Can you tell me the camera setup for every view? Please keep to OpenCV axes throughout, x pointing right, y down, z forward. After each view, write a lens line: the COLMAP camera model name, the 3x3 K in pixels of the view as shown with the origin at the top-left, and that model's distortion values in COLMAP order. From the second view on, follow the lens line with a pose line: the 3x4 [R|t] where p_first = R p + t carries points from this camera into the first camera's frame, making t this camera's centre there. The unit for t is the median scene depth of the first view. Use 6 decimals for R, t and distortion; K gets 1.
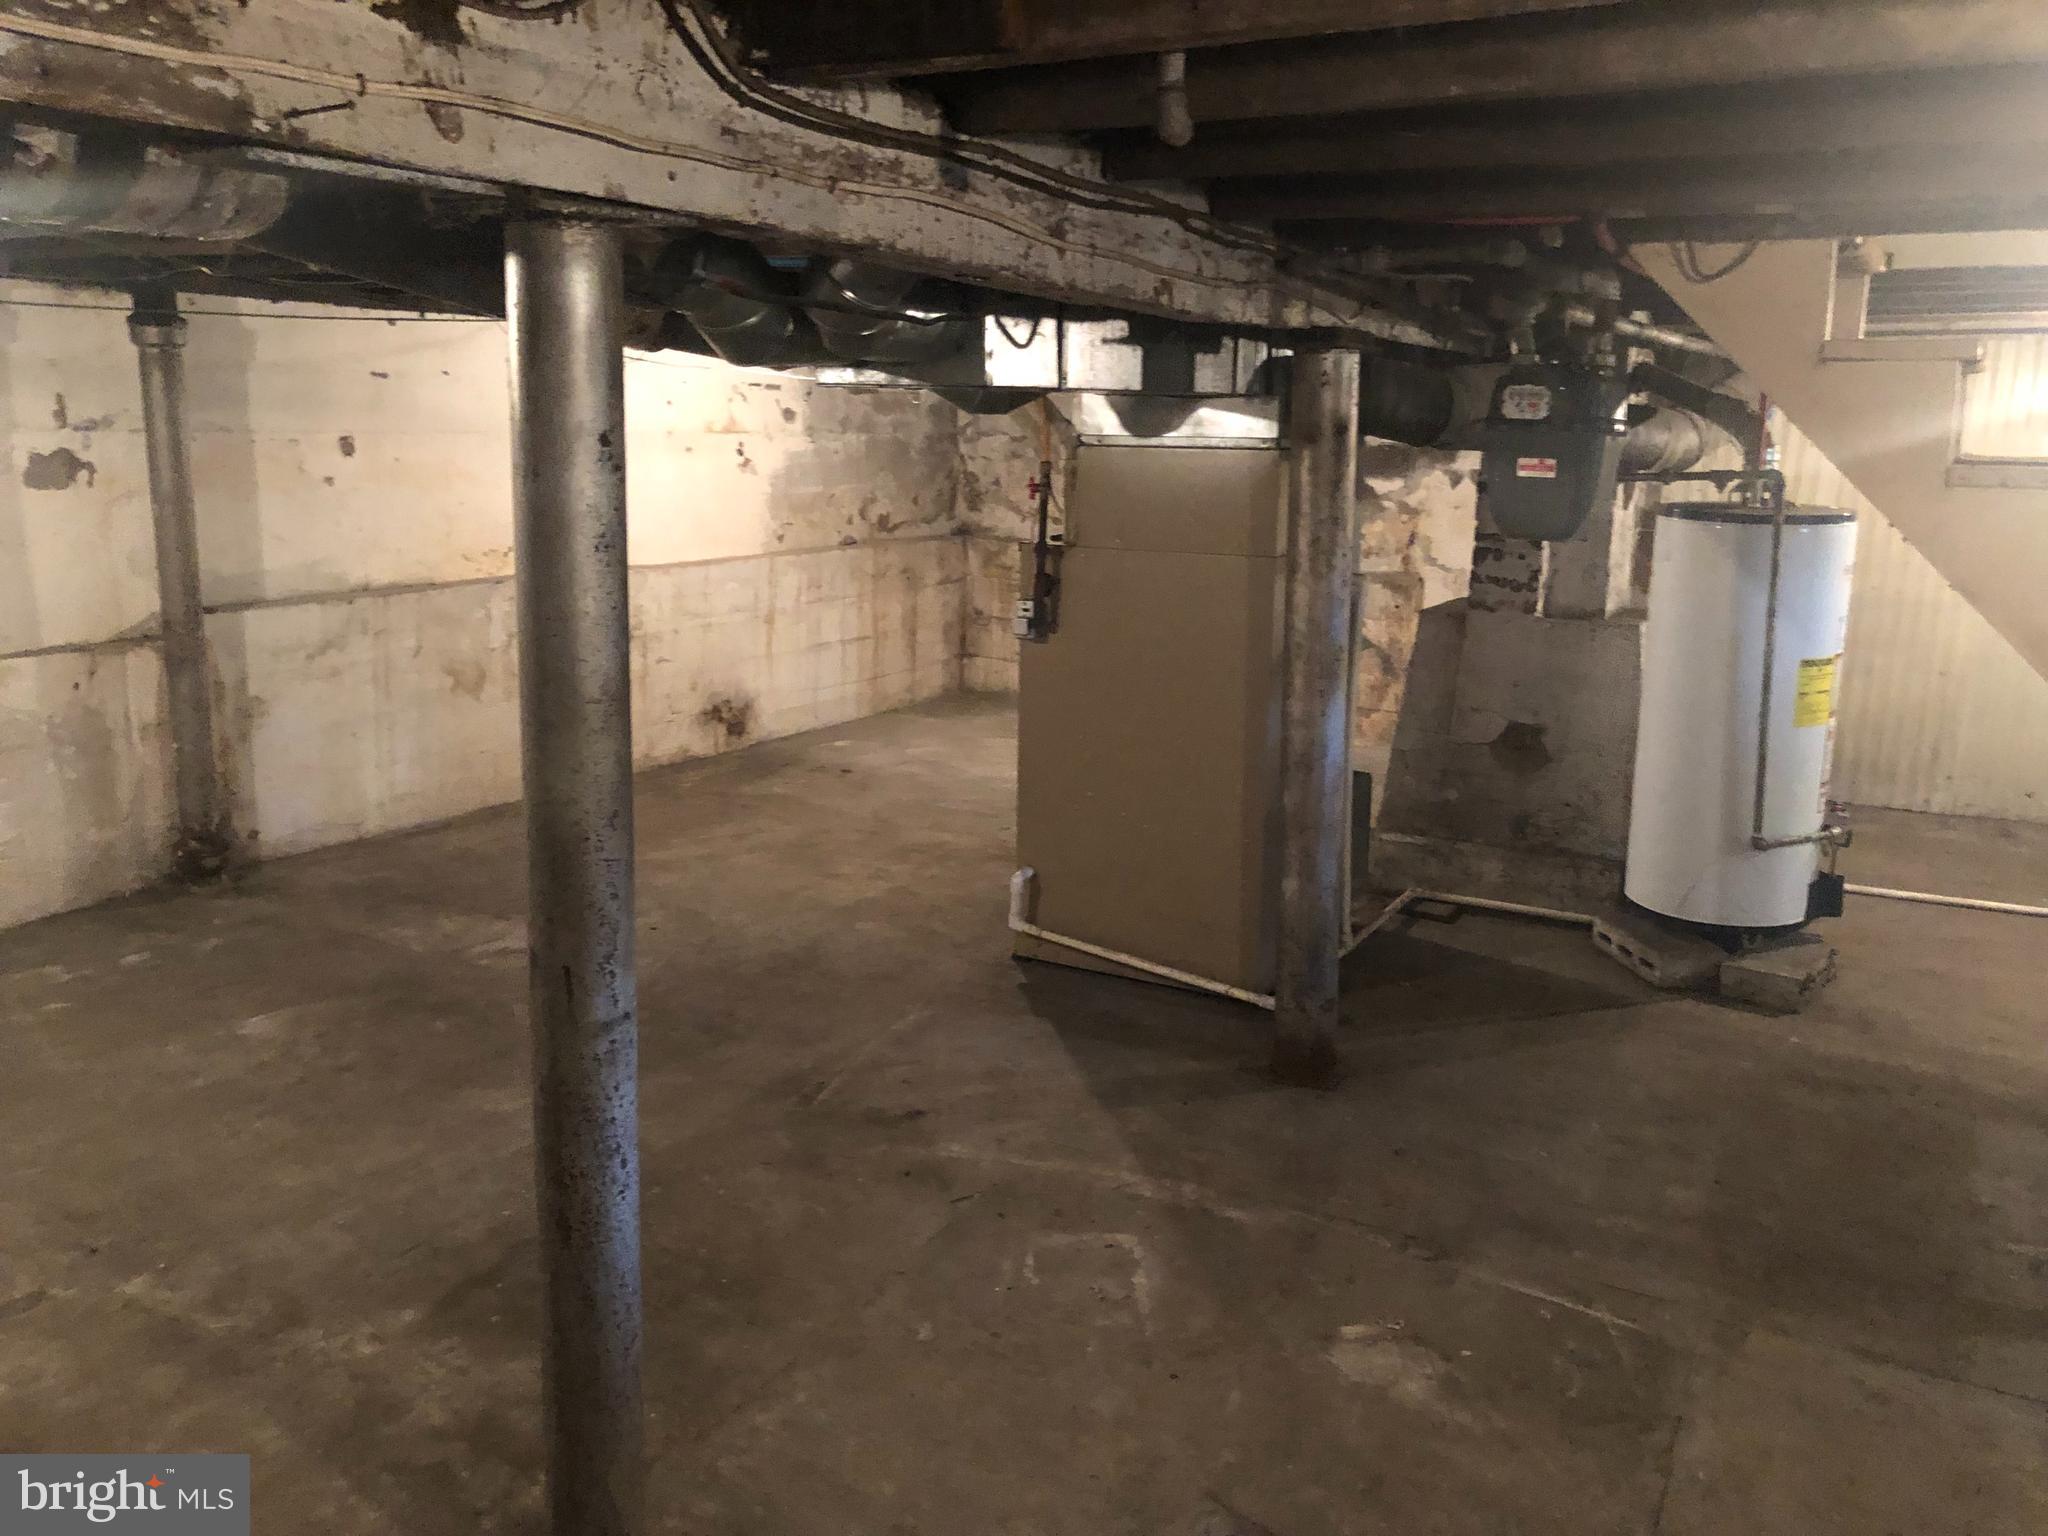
lens RADIAL K [[1753.6, 0, 1019.4], [0, 1753.6, 766.5], [0, 0, 1]] dist [0.068415, -0.049973]
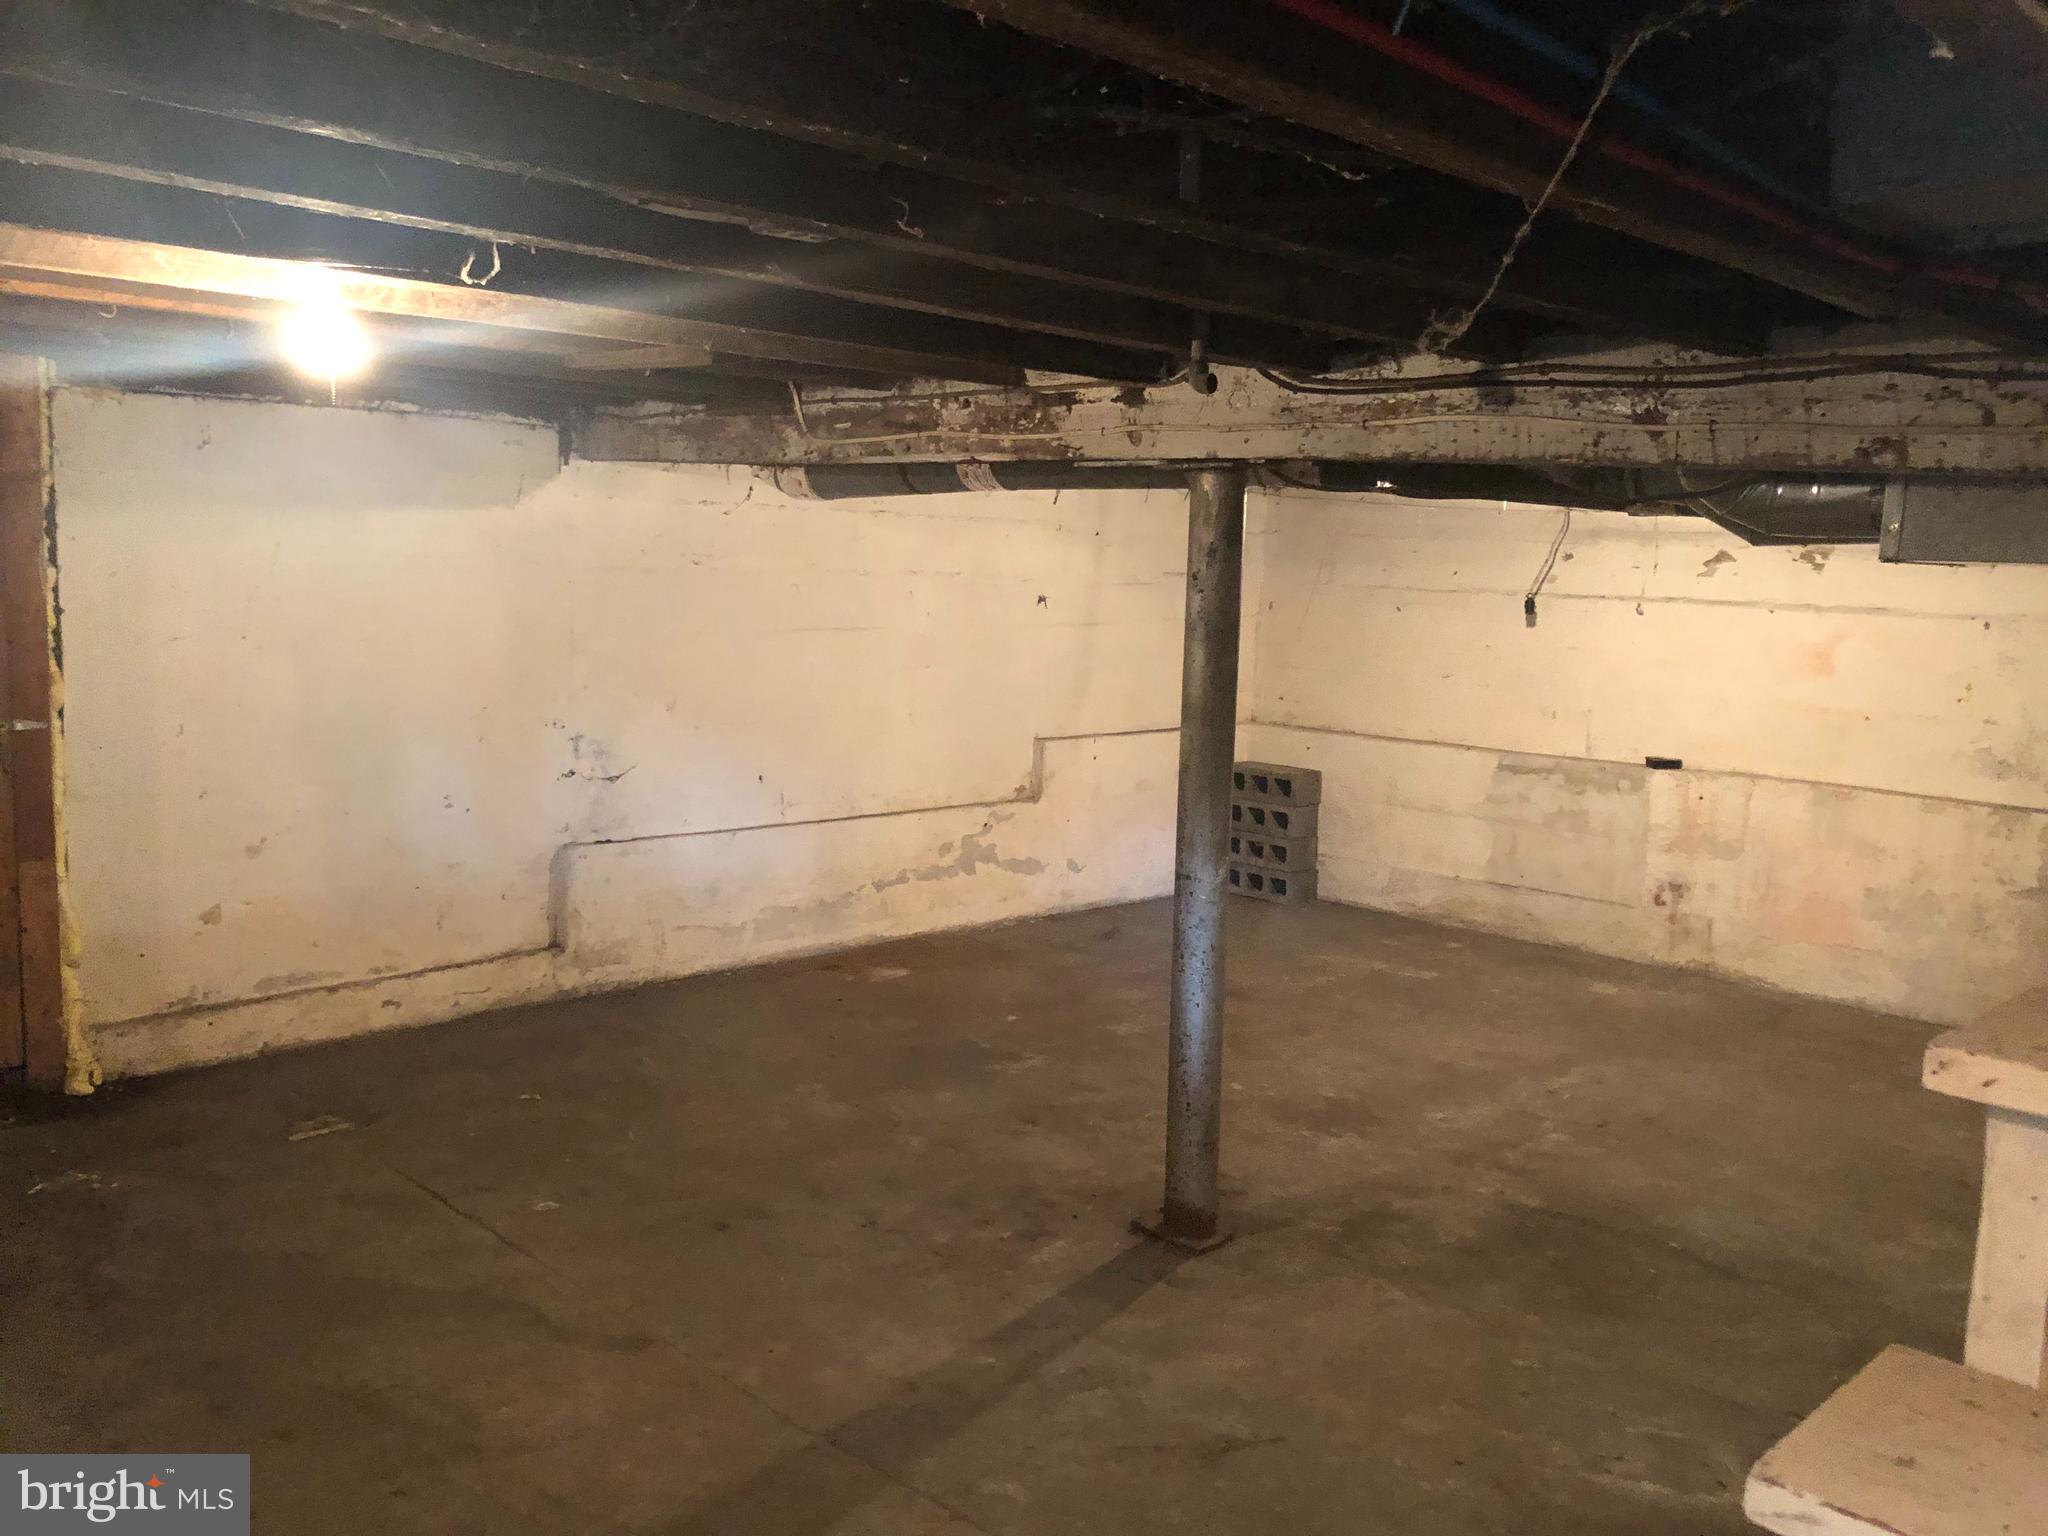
lens RADIAL K [[1753.6, 0, 1035.3], [0, 1753.6, 781.8], [0, 0, 1]] dist [0.068415, -0.049973]
pose [[-0.279847, 0.098054, -0.955024, 1.391267], [-0.234662, 0.957611, 0.167081, -0.204278], [0.930924, 0.270865, -0.244975, 1.114723]]
